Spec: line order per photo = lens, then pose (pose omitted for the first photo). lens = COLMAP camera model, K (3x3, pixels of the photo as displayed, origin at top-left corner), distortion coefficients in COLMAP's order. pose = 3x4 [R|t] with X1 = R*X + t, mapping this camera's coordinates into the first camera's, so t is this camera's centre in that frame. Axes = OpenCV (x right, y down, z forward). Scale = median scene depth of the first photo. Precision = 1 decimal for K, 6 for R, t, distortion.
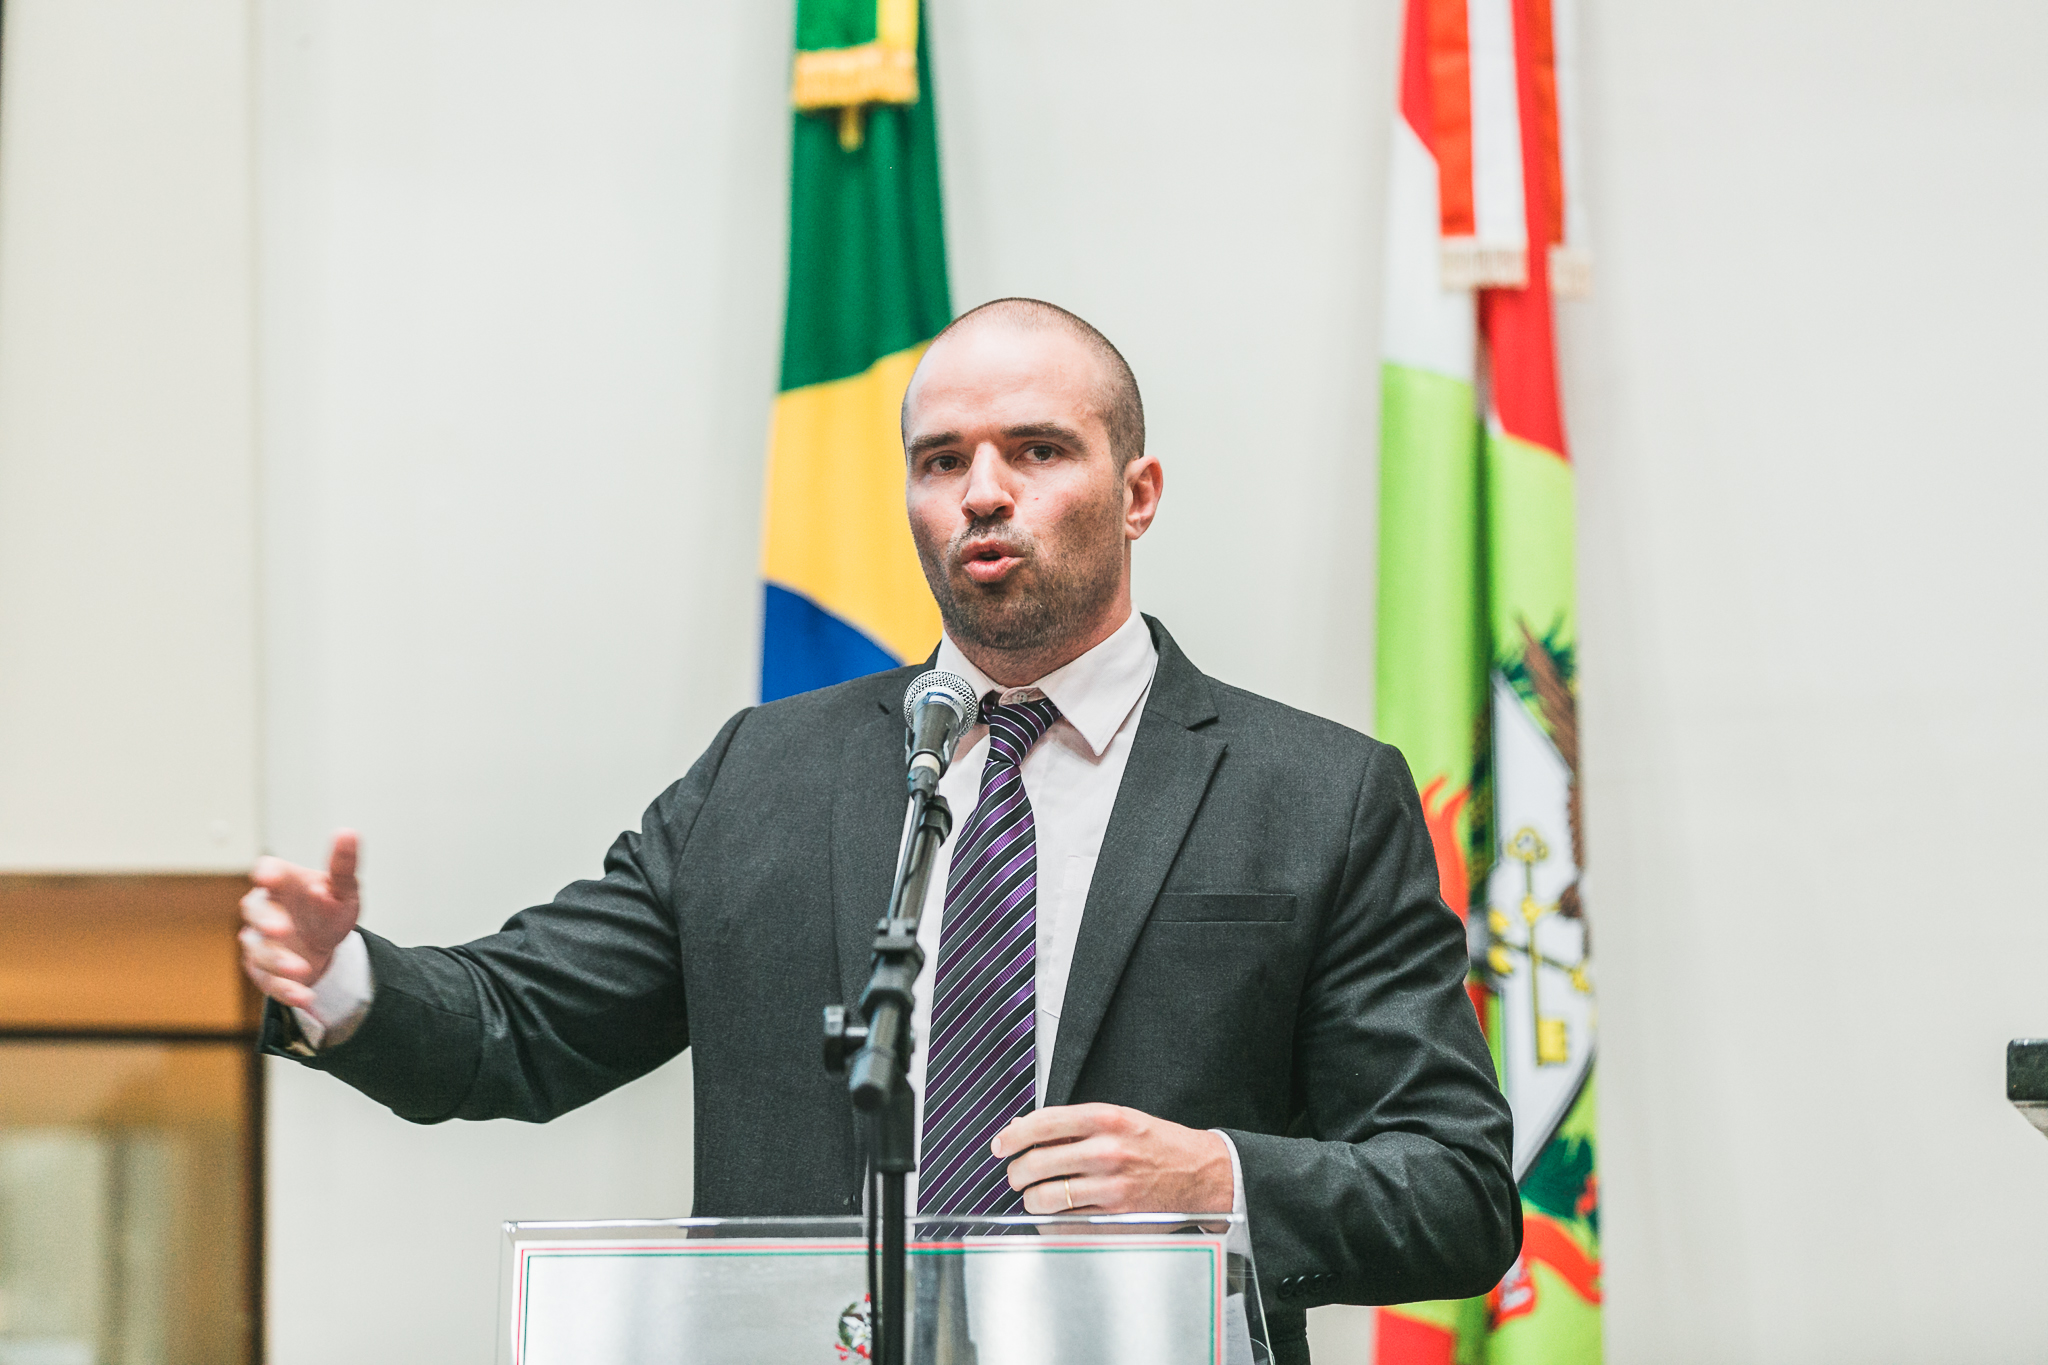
lens RADIAL K [[6884.8, 0, 1029.9], [0, 6884.8, 673.1], [0, 0, 1]] dist [0.044260, 0.000000]
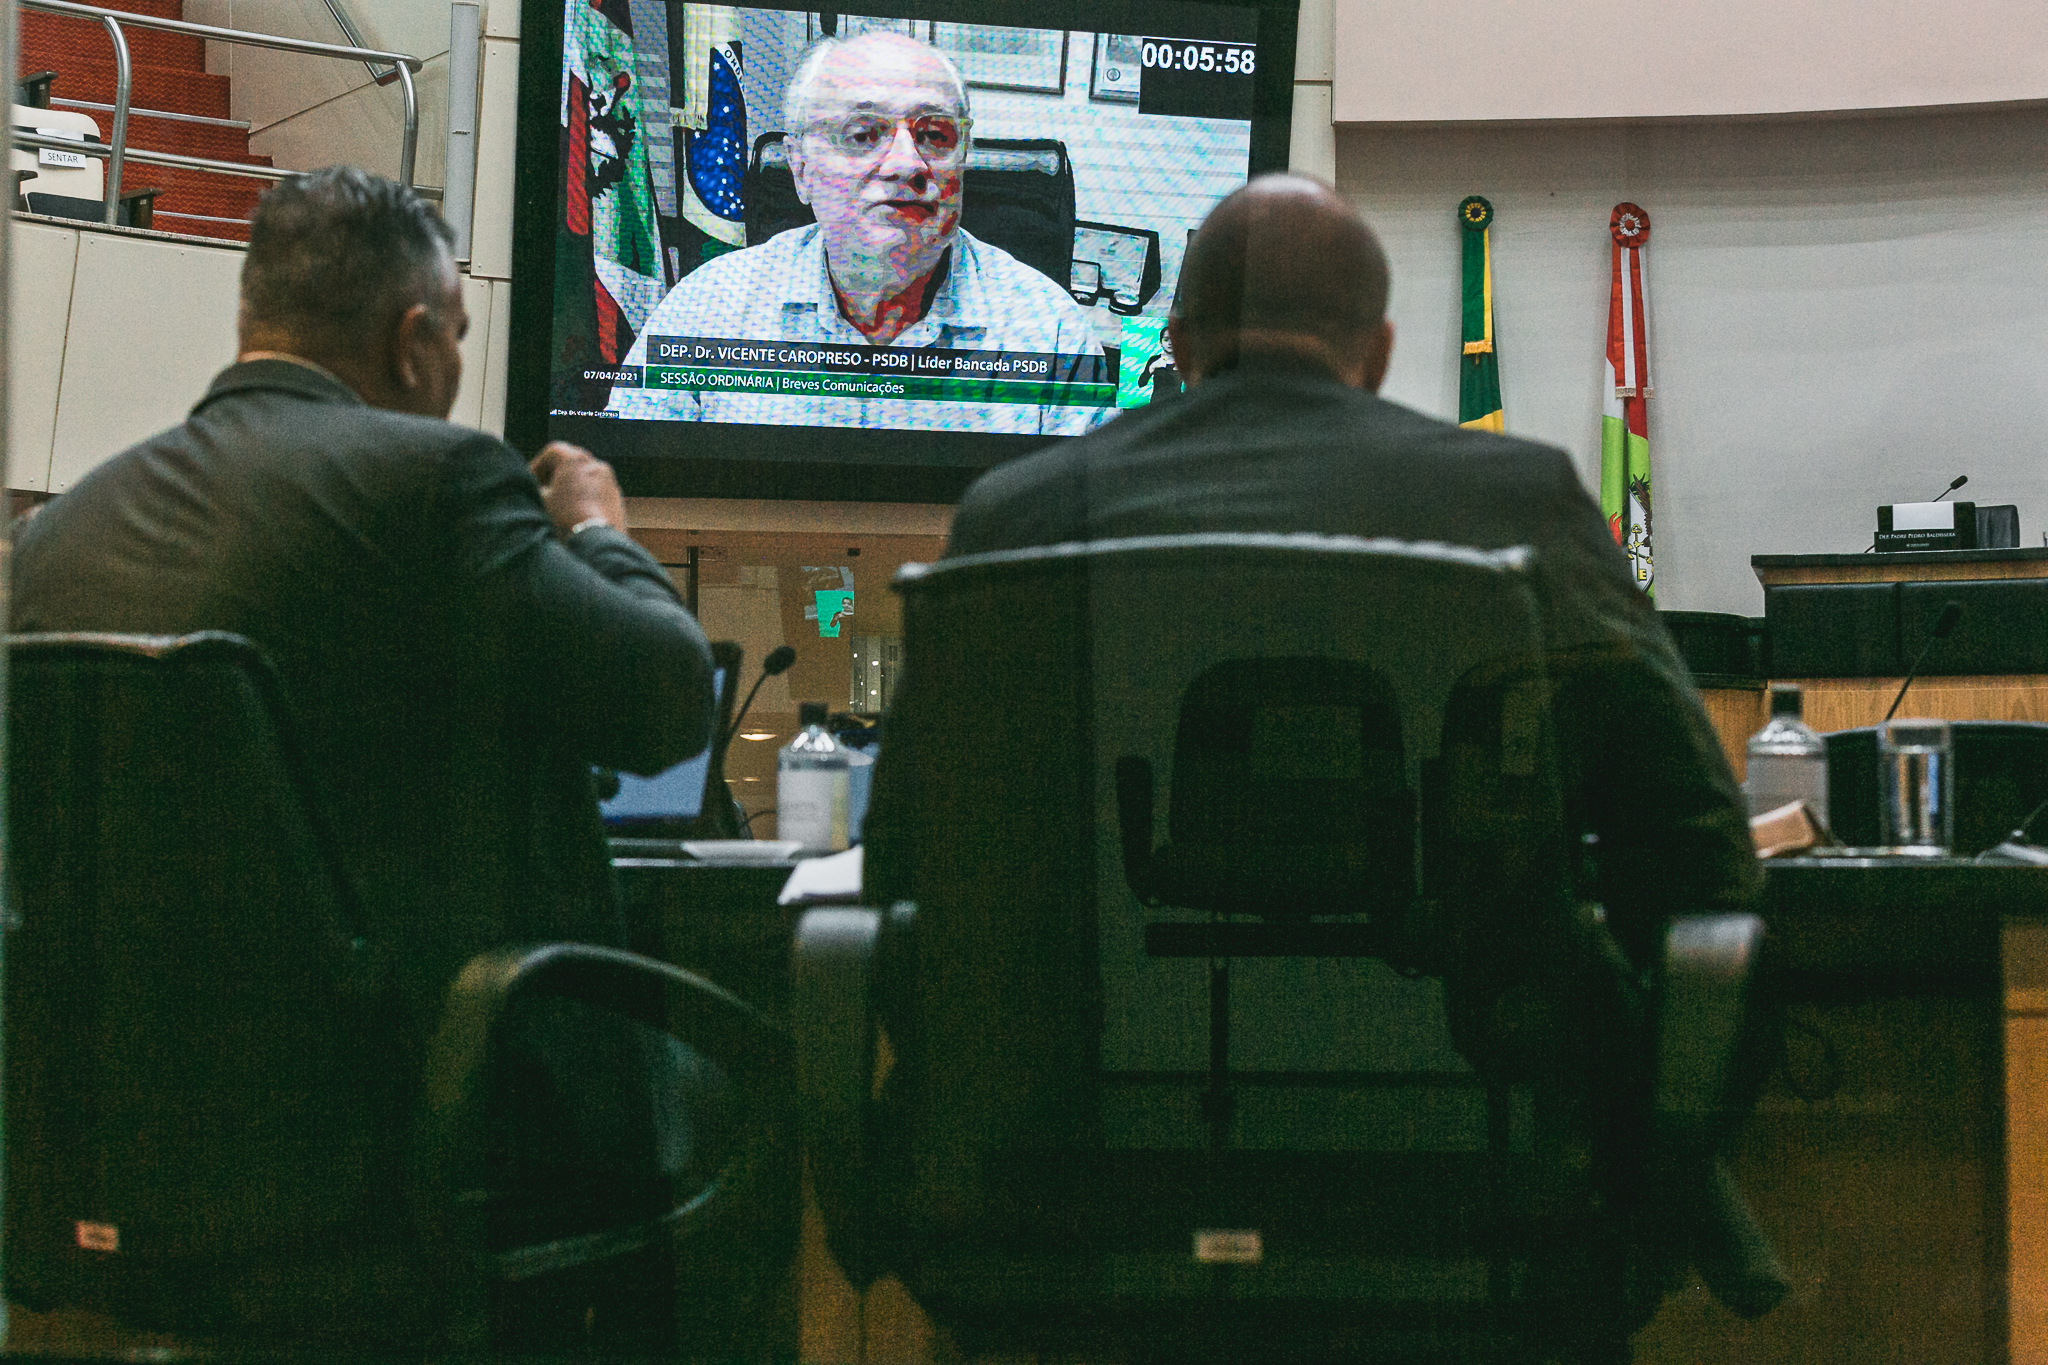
lens RADIAL K [[3669.2, 0, 1027.2], [0, 3669.2, 687.3], [0, 0, 1]] dist [-0.023790, 0.000000]
pose [[0.996165, 0.001571, -0.087480, -0.103792], [0.003527, 0.998305, 0.058094, -0.010154], [0.087423, -0.058179, 0.994471, -1.281383]]
